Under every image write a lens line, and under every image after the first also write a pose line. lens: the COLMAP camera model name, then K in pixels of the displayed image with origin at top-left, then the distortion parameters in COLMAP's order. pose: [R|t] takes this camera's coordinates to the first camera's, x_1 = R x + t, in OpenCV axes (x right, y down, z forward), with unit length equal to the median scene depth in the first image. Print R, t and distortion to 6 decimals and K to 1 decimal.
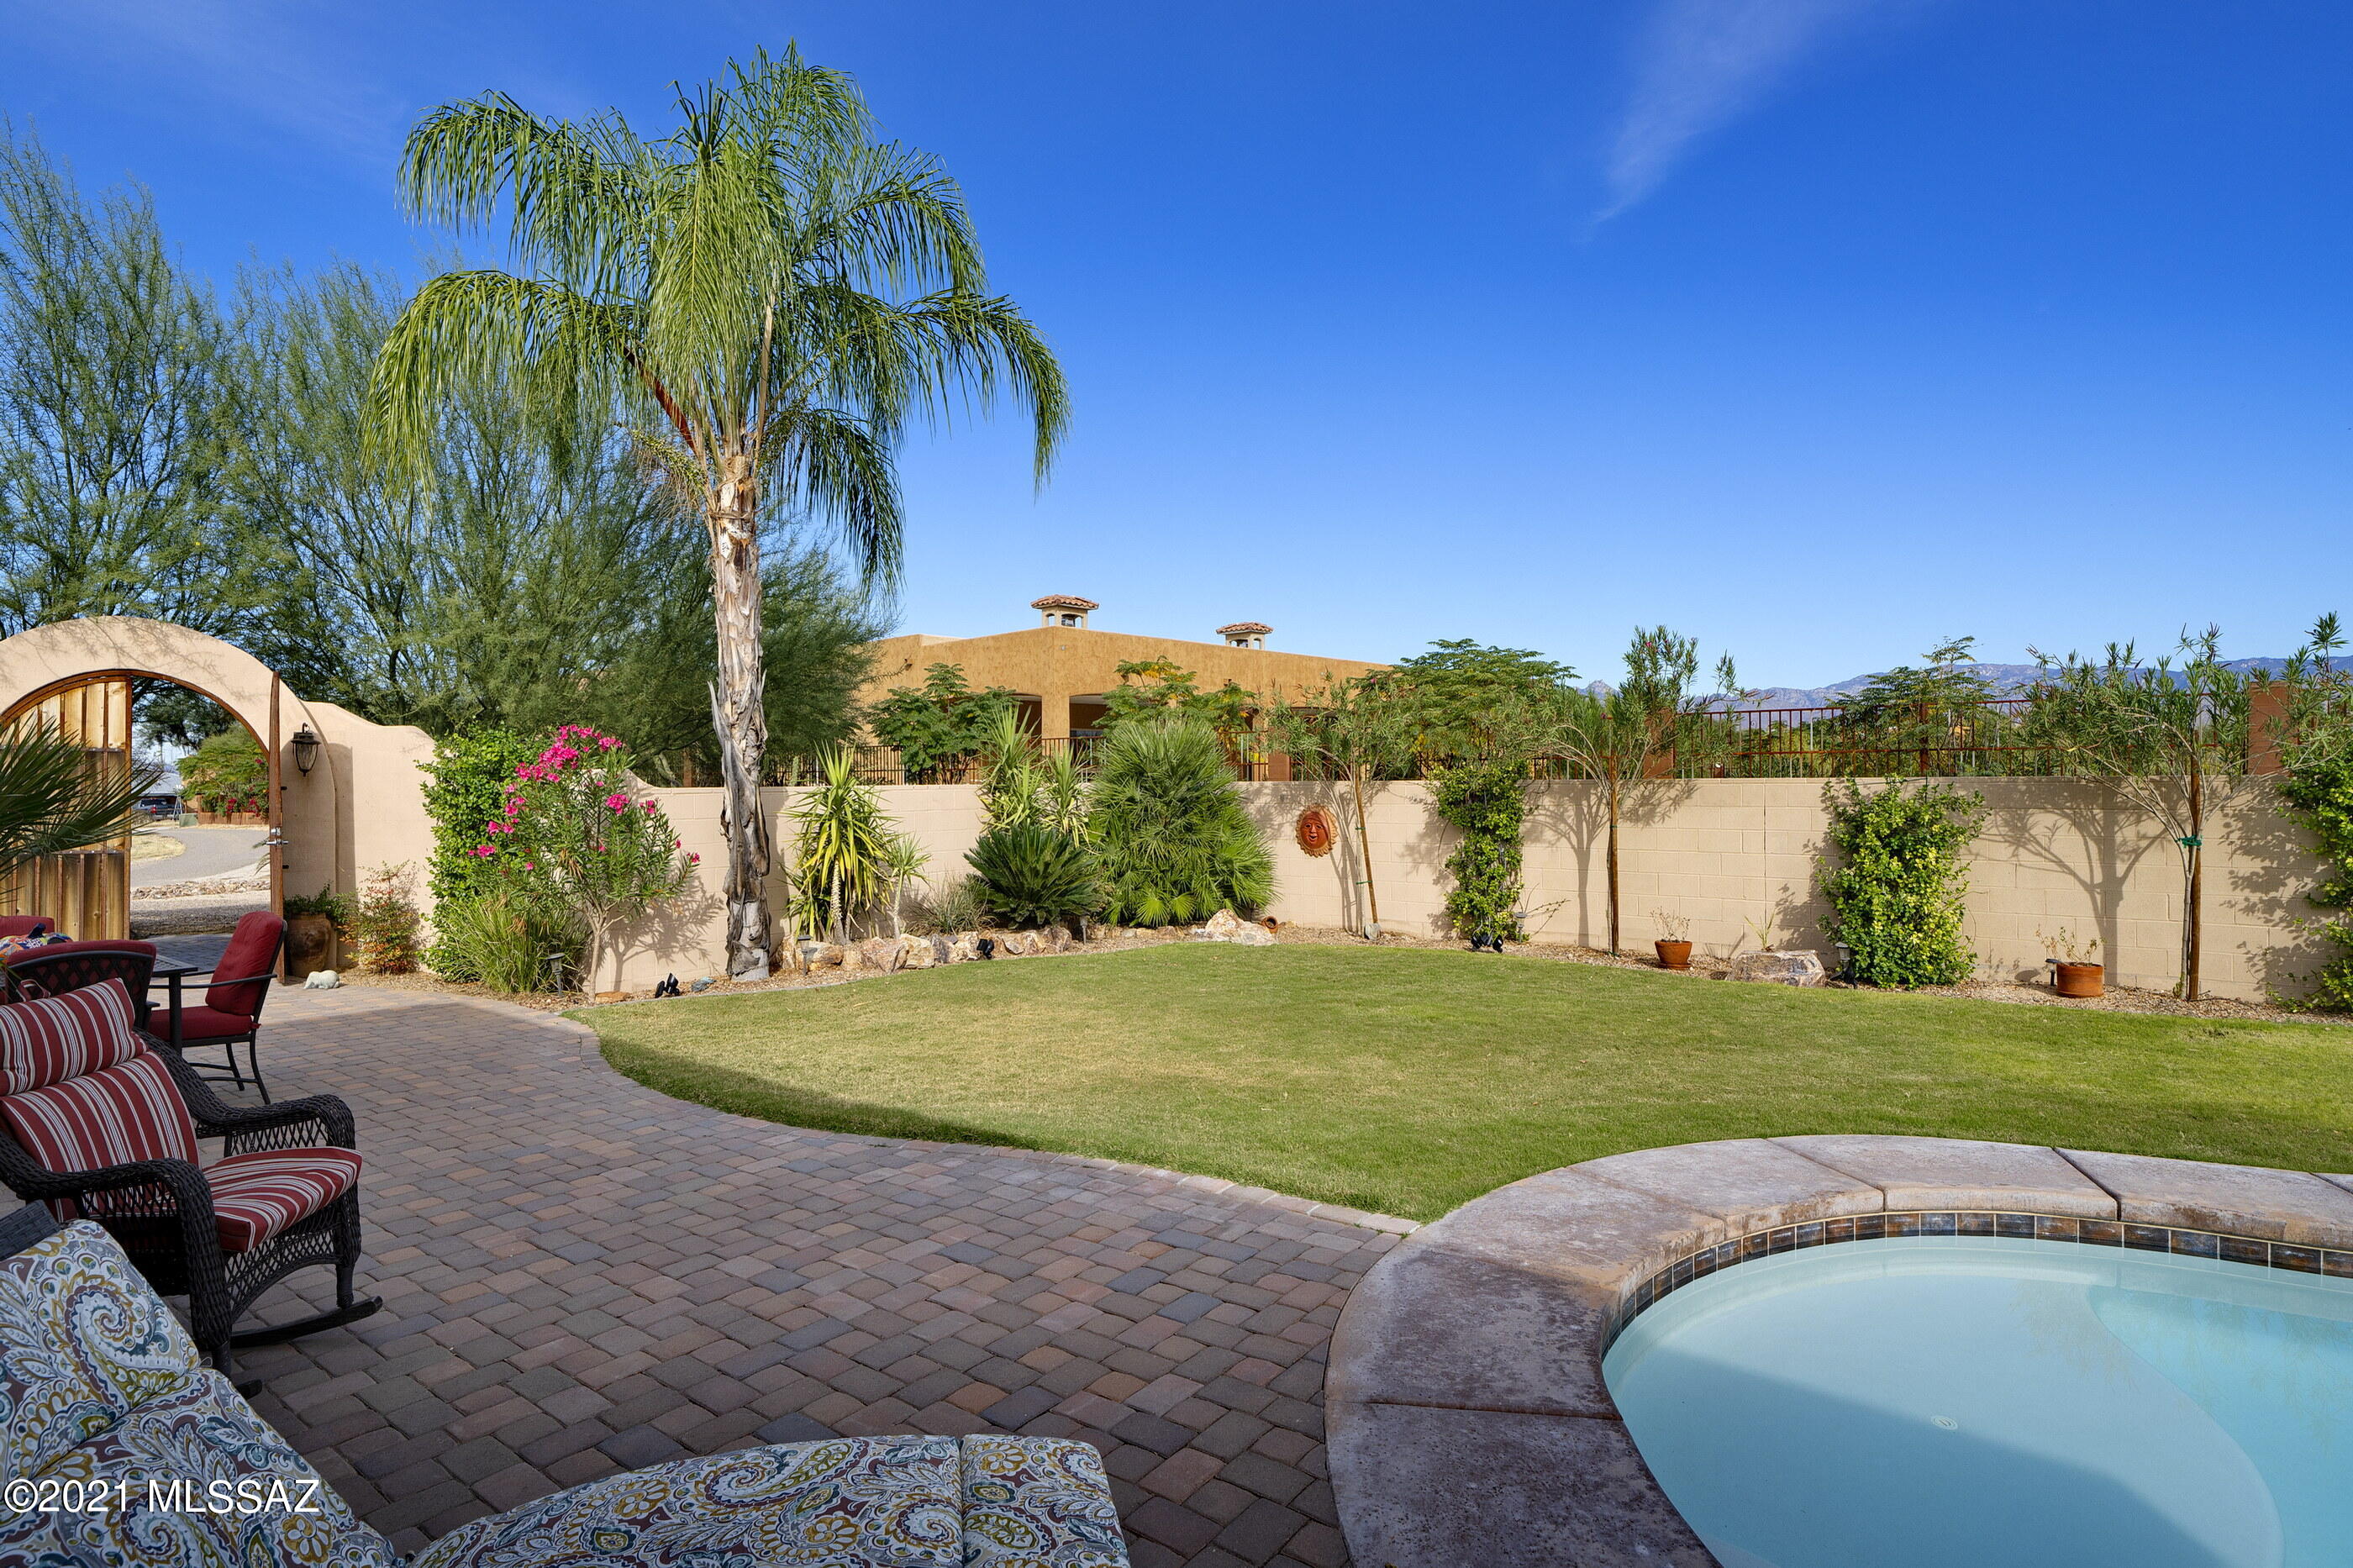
lens RADIAL K [[1292.6, 0, 1156.7], [0, 1292.6, 786.9], [0, 0, 1]] dist [0.001235, -0.000373]
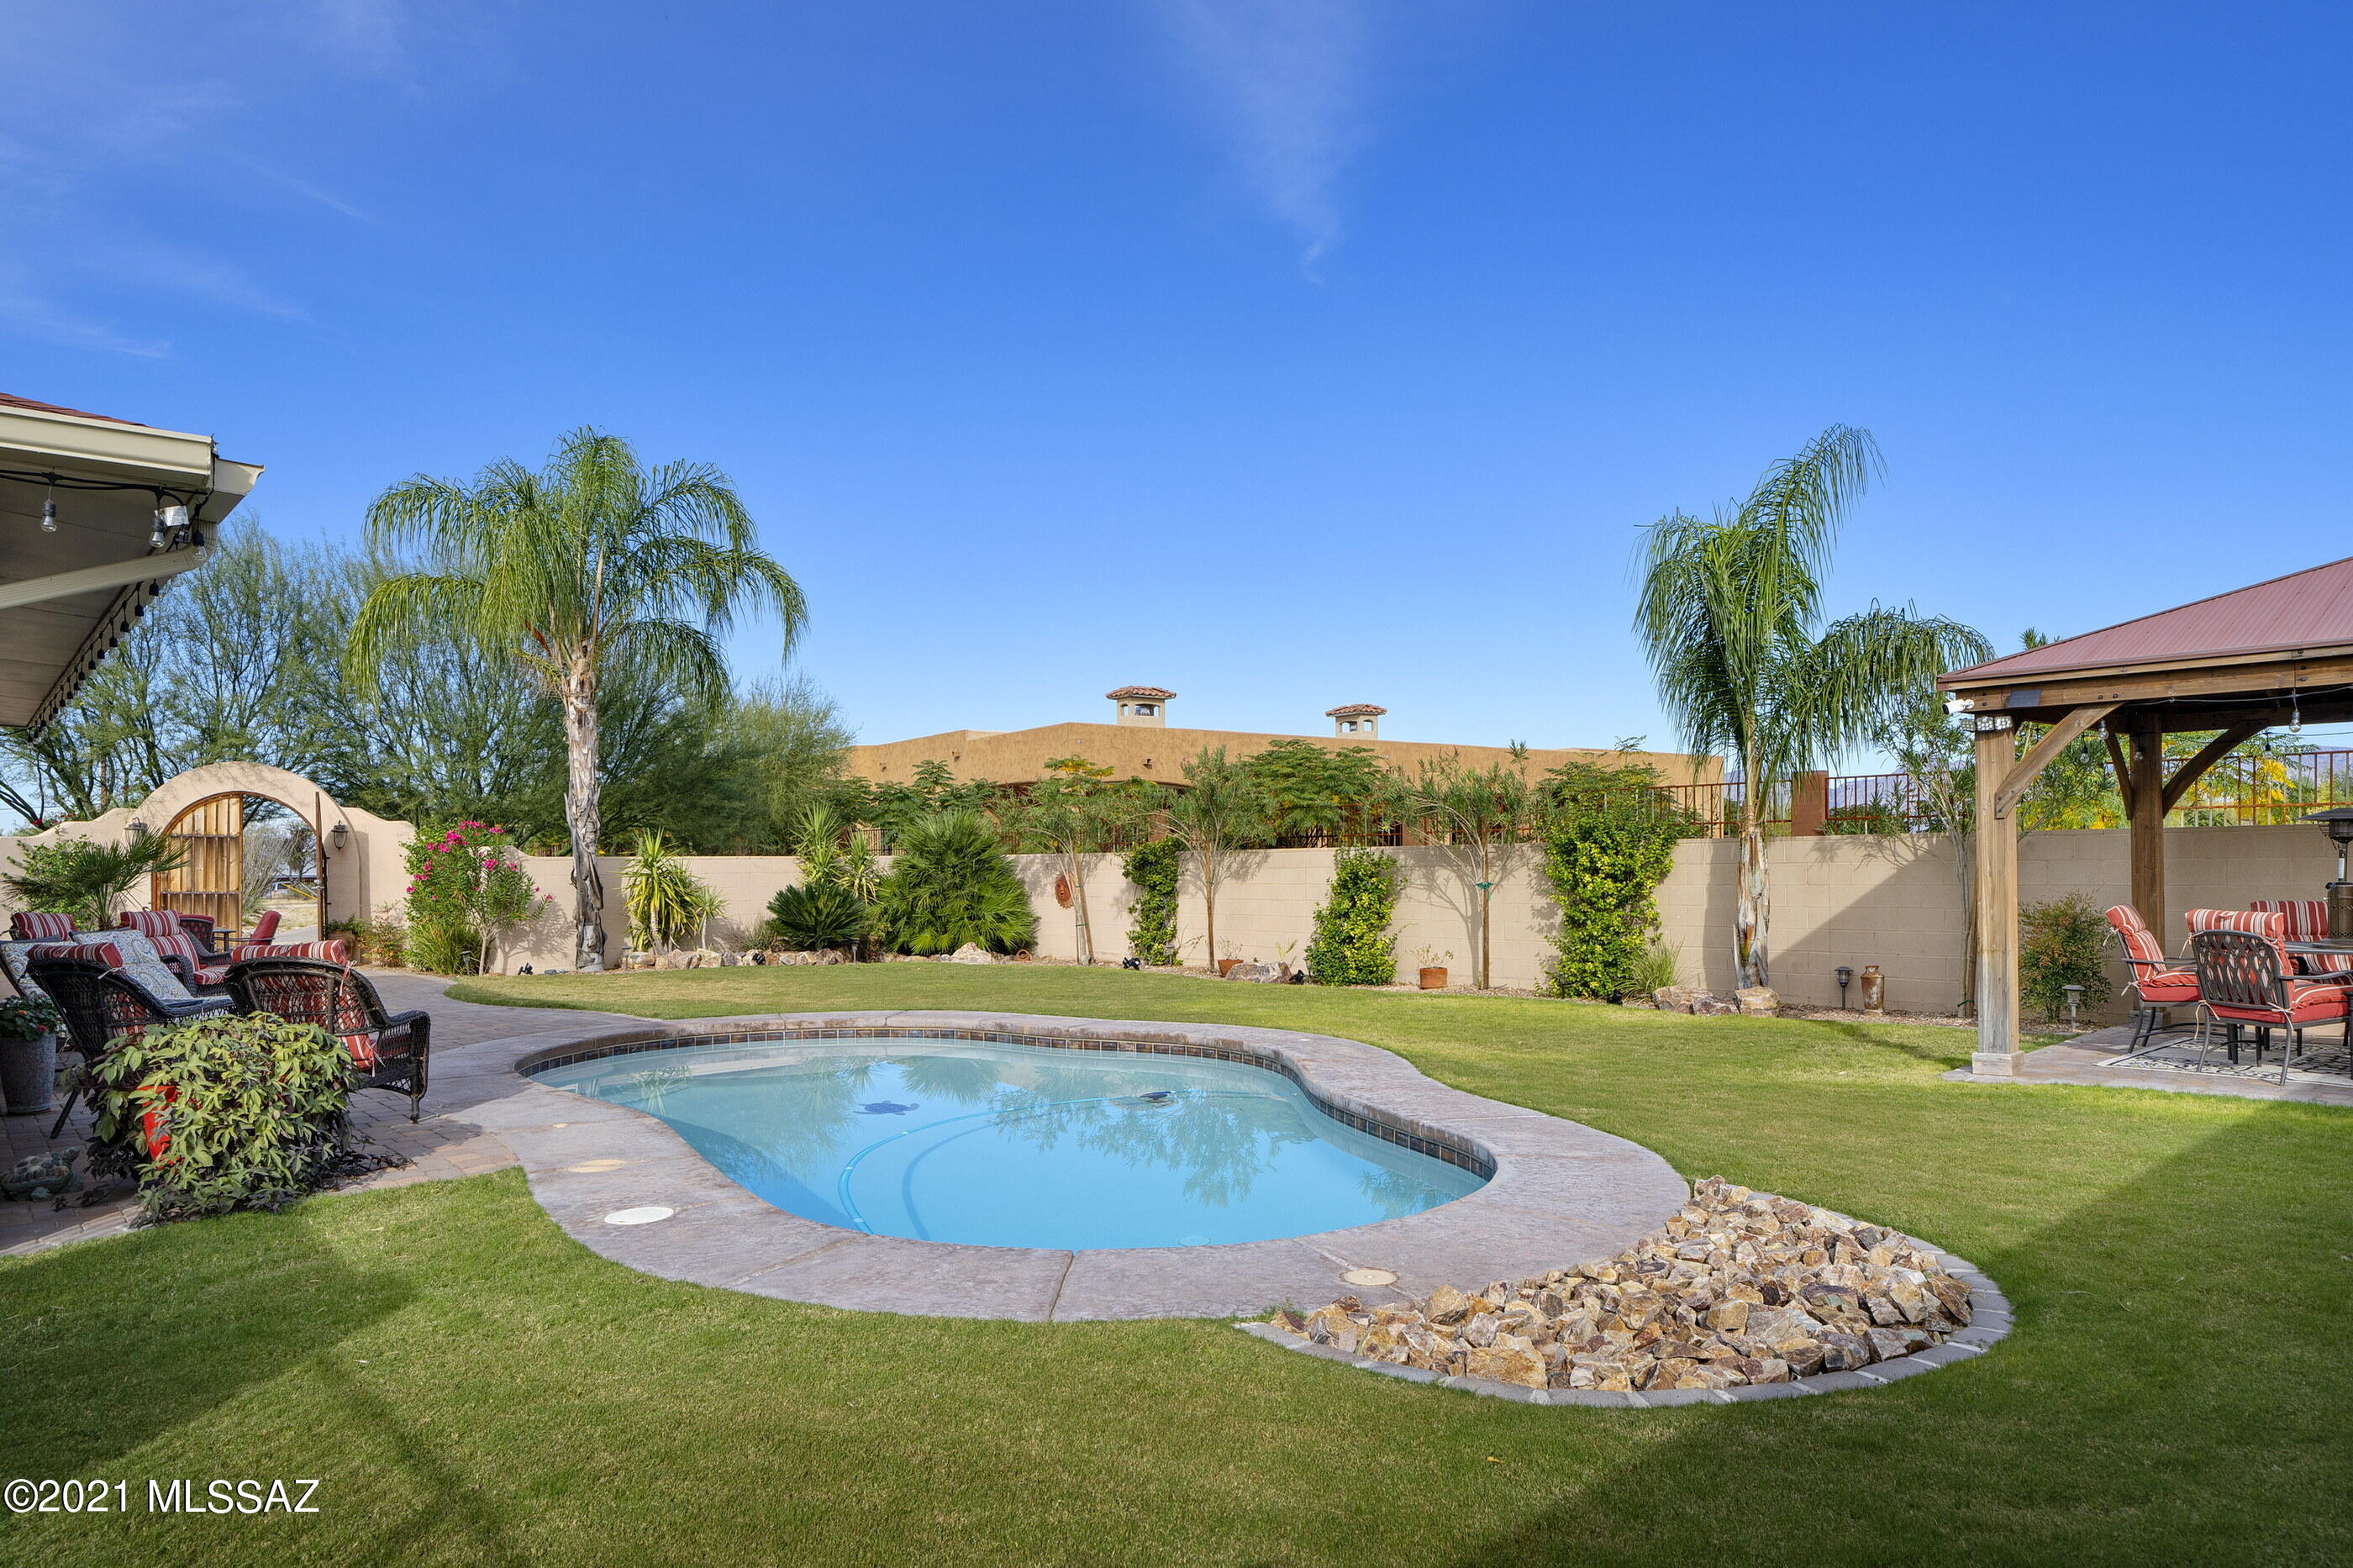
lens RADIAL K [[1324.6, 0, 1163.9], [0, 1324.6, 856.6], [0, 0, 1]] dist [0.009173, 0.002071]
pose [[0.992676, -0.006491, -0.120629, 0.498079], [0.005286, 0.999933, -0.010310, 0.018166], [0.120687, 0.009597, 0.992644, -0.484203]]
